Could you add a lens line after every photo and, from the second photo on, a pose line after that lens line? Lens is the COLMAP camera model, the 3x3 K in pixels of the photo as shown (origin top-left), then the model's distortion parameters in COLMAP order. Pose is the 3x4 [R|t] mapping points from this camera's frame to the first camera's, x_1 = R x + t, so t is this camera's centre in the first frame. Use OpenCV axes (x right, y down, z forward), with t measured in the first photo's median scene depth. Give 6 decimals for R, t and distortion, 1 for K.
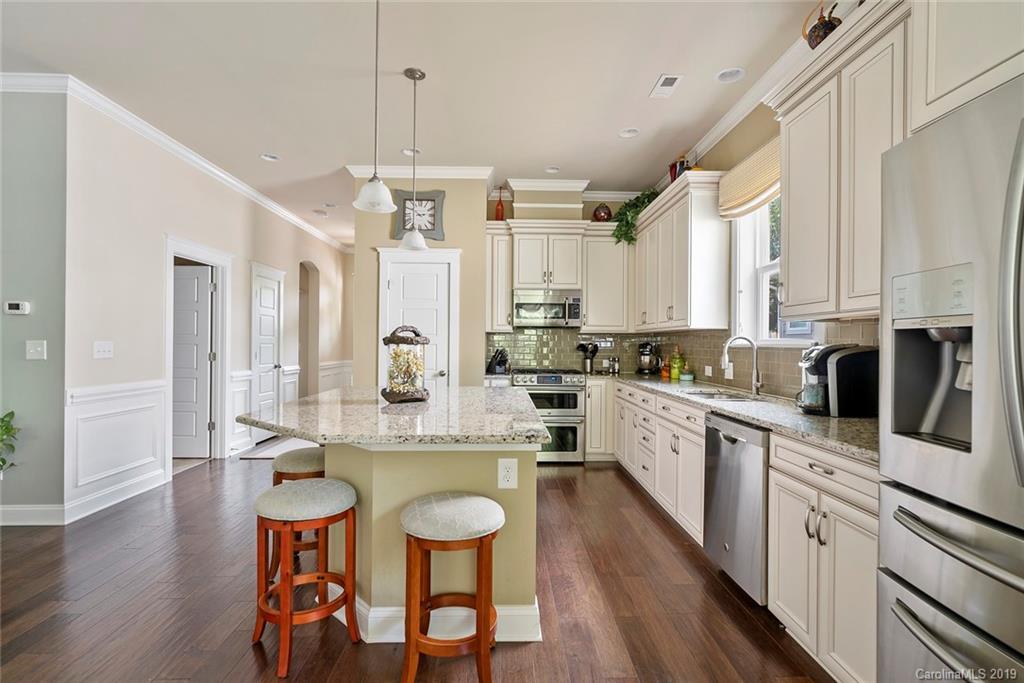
lens RADIAL K [[483.5, 0, 512.0], [0, 483.5, 341.5], [0, 0, 1]] dist [-0.000535, 0.000026]
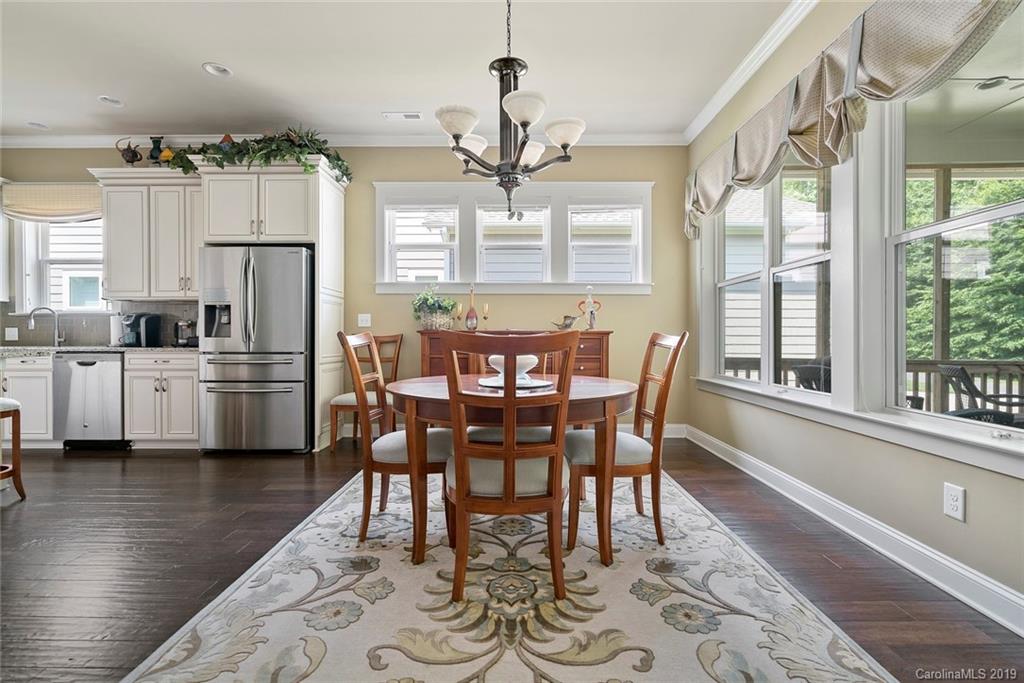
lens RADIAL K [[467.7, 0, 514.7], [0, 467.7, 341.5], [0, 0, 1]] dist [-0.002178, -0.000052]
pose [[0.025086, -0.015970, 0.999558, -0.595785], [-0.003558, 0.999865, 0.016065, 0.042400], [-0.999679, -0.003960, 0.025026, -0.298061]]
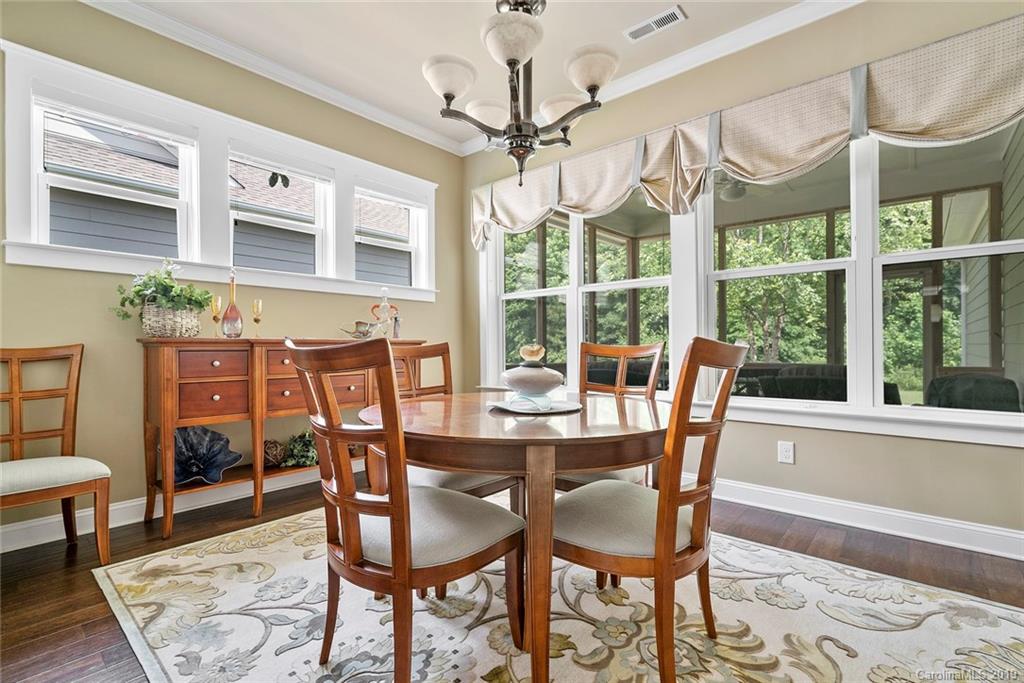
lens RADIAL K [[466.4, 0, 510.3], [0, 466.4, 343.8], [0, 0, 1]] dist [-0.002009, 0.000227]
pose [[-0.742166, 0.000330, 0.670217, -0.343769], [-0.001827, 0.999995, -0.002516, 0.043158], [-0.670214, -0.003092, -0.742161, 0.019258]]
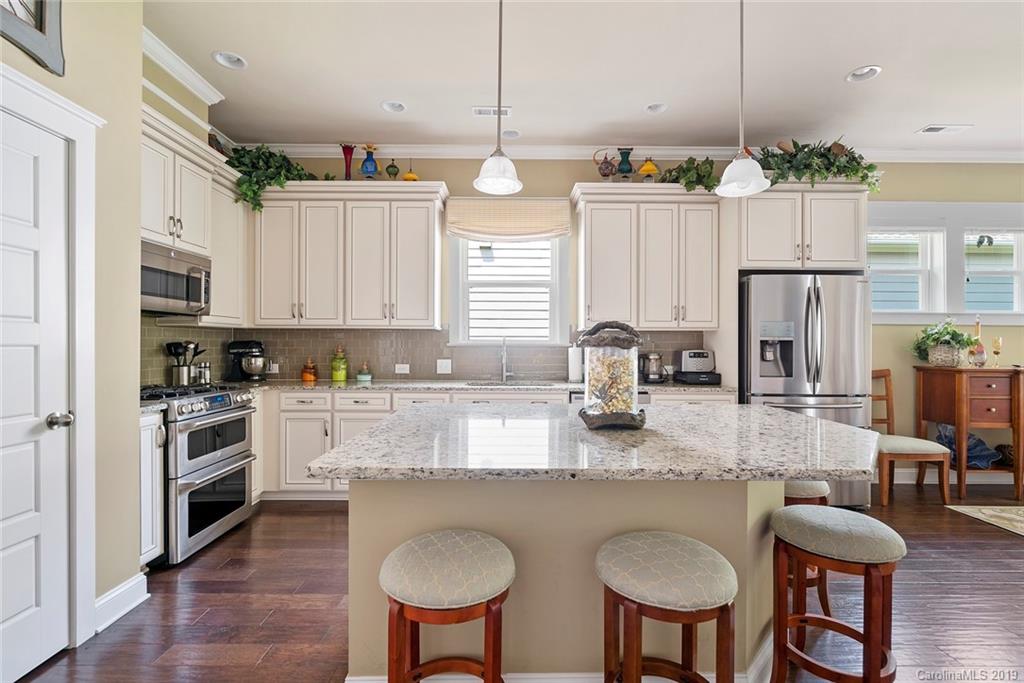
lens RADIAL K [[462.9, 0, 512.0], [0, 462.9, 341.5], [0, 0, 1]] dist [-0.003350, 0.000976]
pose [[0.012767, 0.001001, 0.999918, -0.505232], [-0.009946, 0.999950, -0.000874, -0.000046], [-0.999869, -0.009934, 0.012776, 0.635193]]
